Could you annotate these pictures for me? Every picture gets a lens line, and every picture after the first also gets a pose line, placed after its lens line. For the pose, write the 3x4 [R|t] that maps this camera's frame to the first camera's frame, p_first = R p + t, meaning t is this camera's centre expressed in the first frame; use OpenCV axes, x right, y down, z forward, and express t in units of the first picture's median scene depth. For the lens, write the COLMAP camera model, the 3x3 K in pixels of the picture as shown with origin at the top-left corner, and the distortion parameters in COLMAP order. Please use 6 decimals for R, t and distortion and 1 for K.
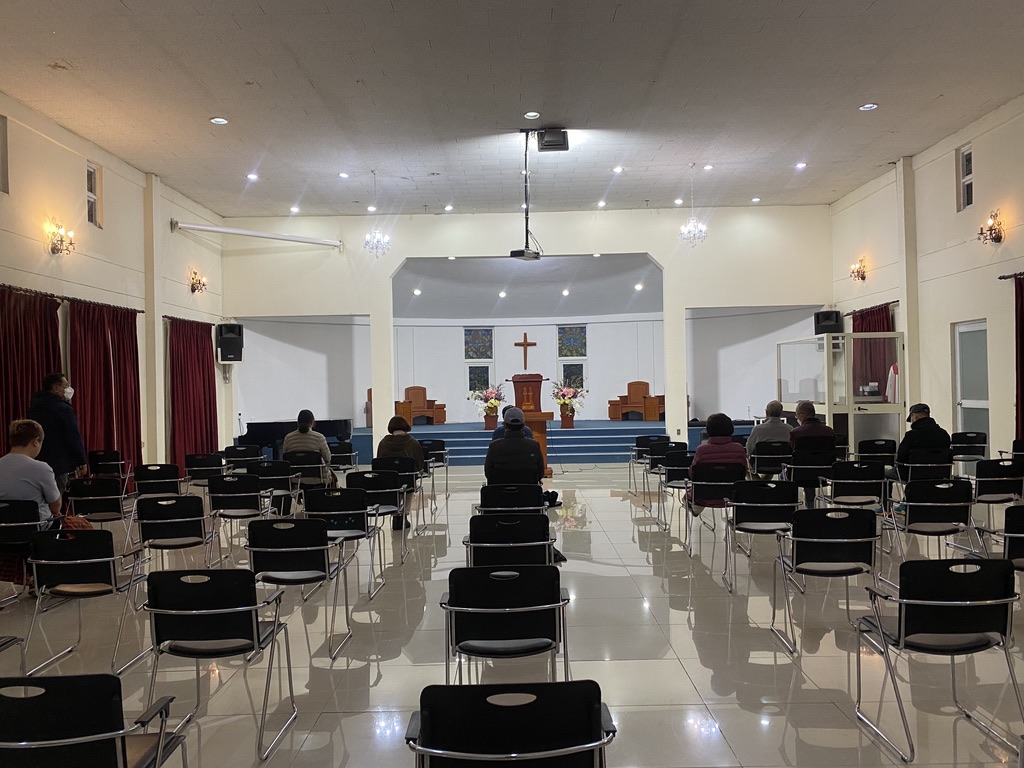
lens RADIAL K [[775.5, 0, 512.4], [0, 775.5, 386.4], [0, 0, 1]] dist [-0.000238, -0.000002]
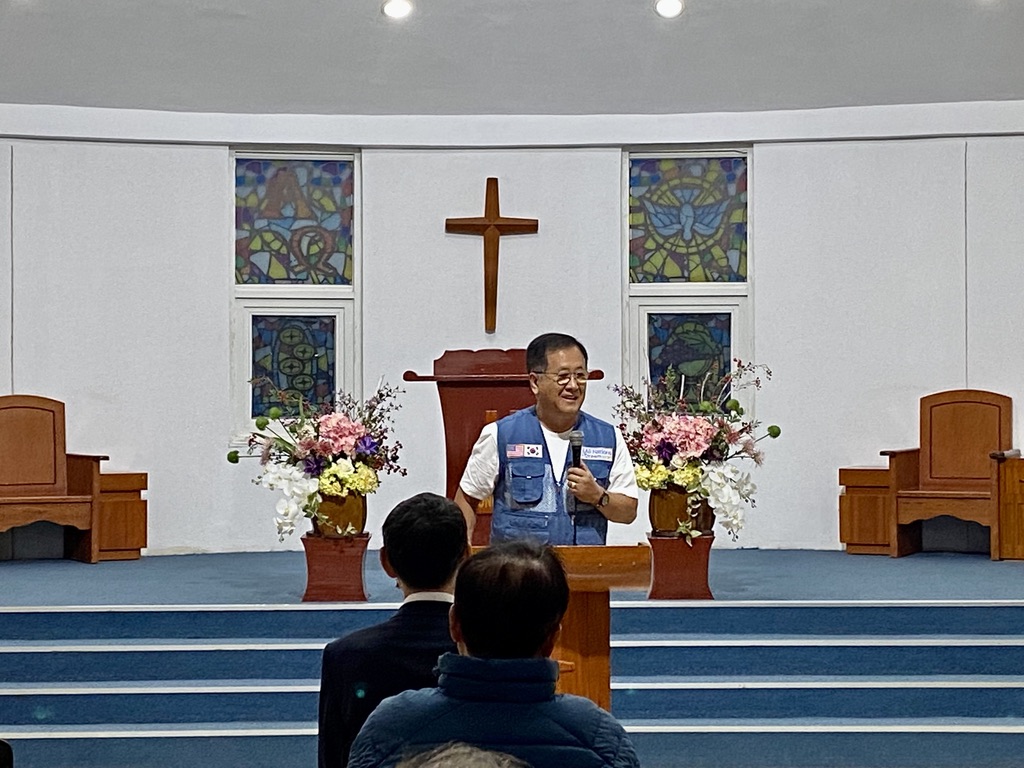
lens RADIAL K [[2415.3, 0, 512.9], [0, 2415.3, 384.0], [0, 0, 1]] dist [0.150601, 0.000000]
pose [[0.999266, 0.016699, 0.034472, -0.001487], [-0.016510, 0.999847, -0.005755, -0.001676], [-0.034563, 0.005182, 0.999389, 0.264254]]
